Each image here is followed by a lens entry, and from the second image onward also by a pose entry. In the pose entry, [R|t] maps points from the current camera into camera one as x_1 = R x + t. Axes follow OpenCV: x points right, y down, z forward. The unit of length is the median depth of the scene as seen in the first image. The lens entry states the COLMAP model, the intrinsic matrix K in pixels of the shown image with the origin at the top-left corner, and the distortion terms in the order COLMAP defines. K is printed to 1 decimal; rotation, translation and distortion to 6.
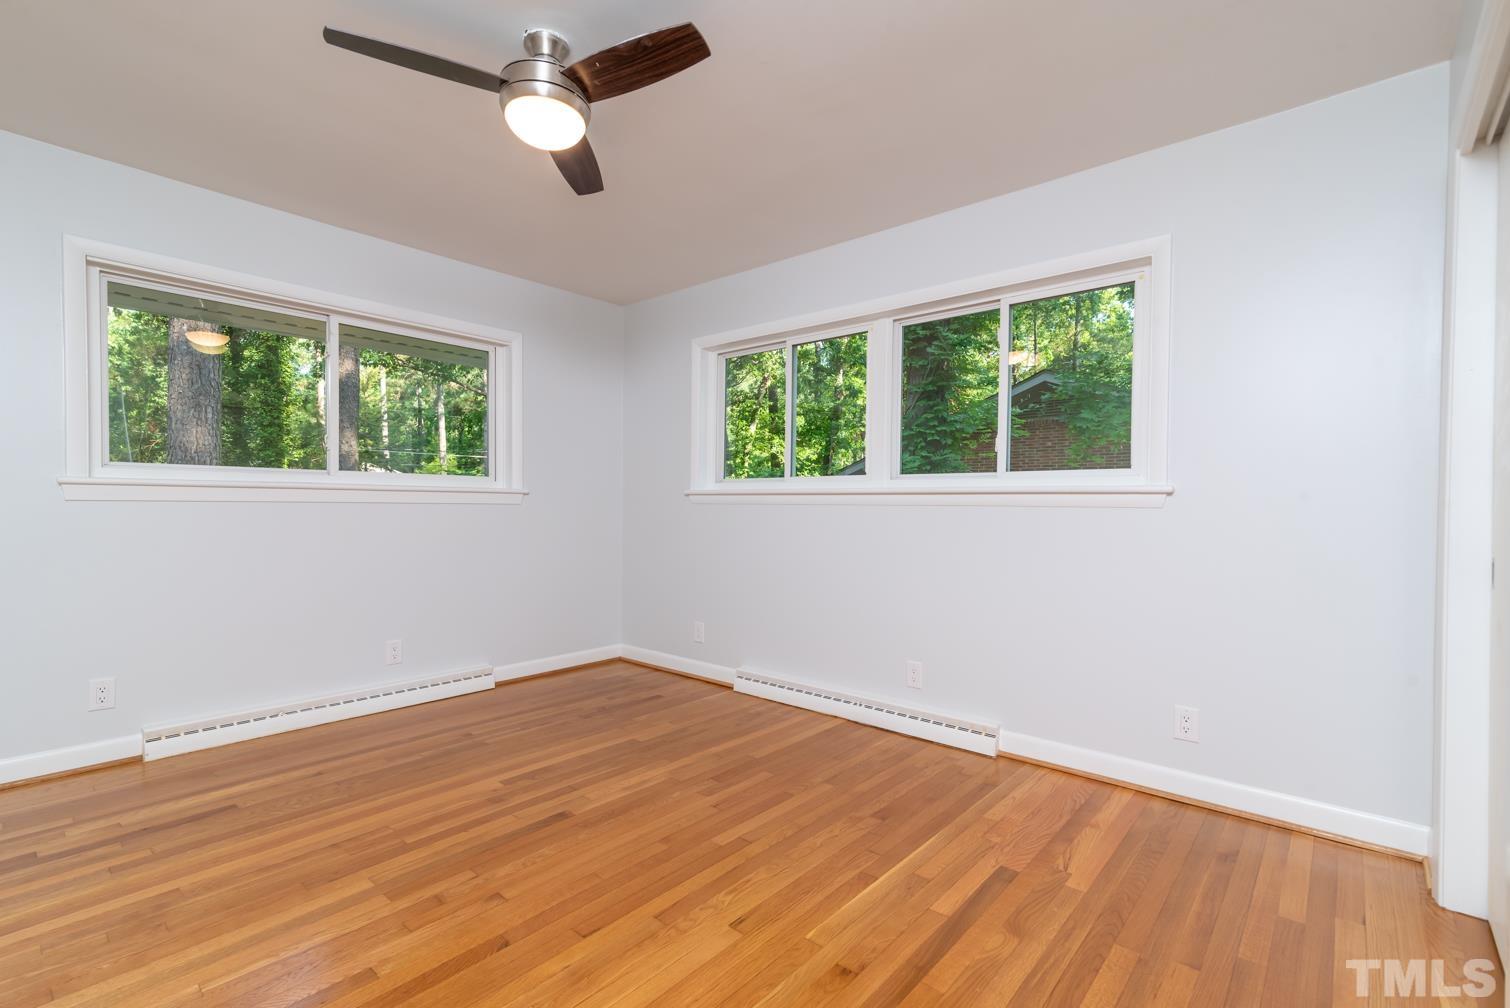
lens RADIAL K [[685.2, 0, 734.2], [0, 685.2, 509.9], [0, 0, 1]] dist [0.009562, 0.001144]
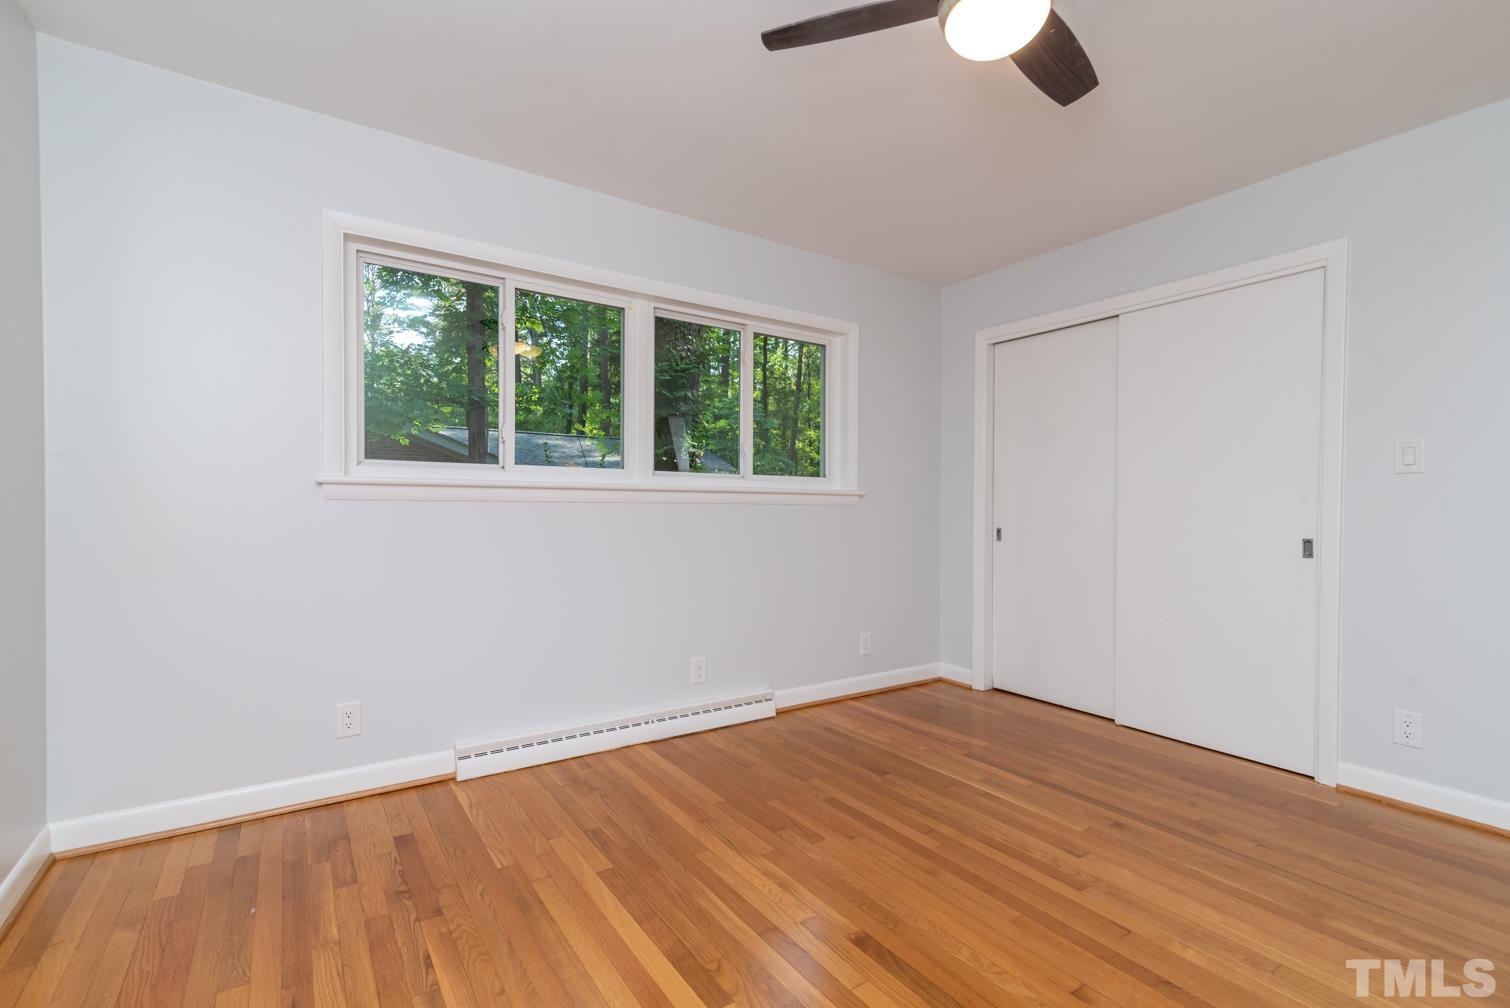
lens RADIAL K [[693.4, 0, 755.0], [0, 693.4, 504.0], [0, 0, 1]] dist [0.015802, 0.000181]
pose [[0.238984, -0.009528, 0.970977, -0.845272], [0.000135, 0.999952, 0.009779, -0.018654], [-0.971023, -0.002206, 0.238974, 0.801277]]
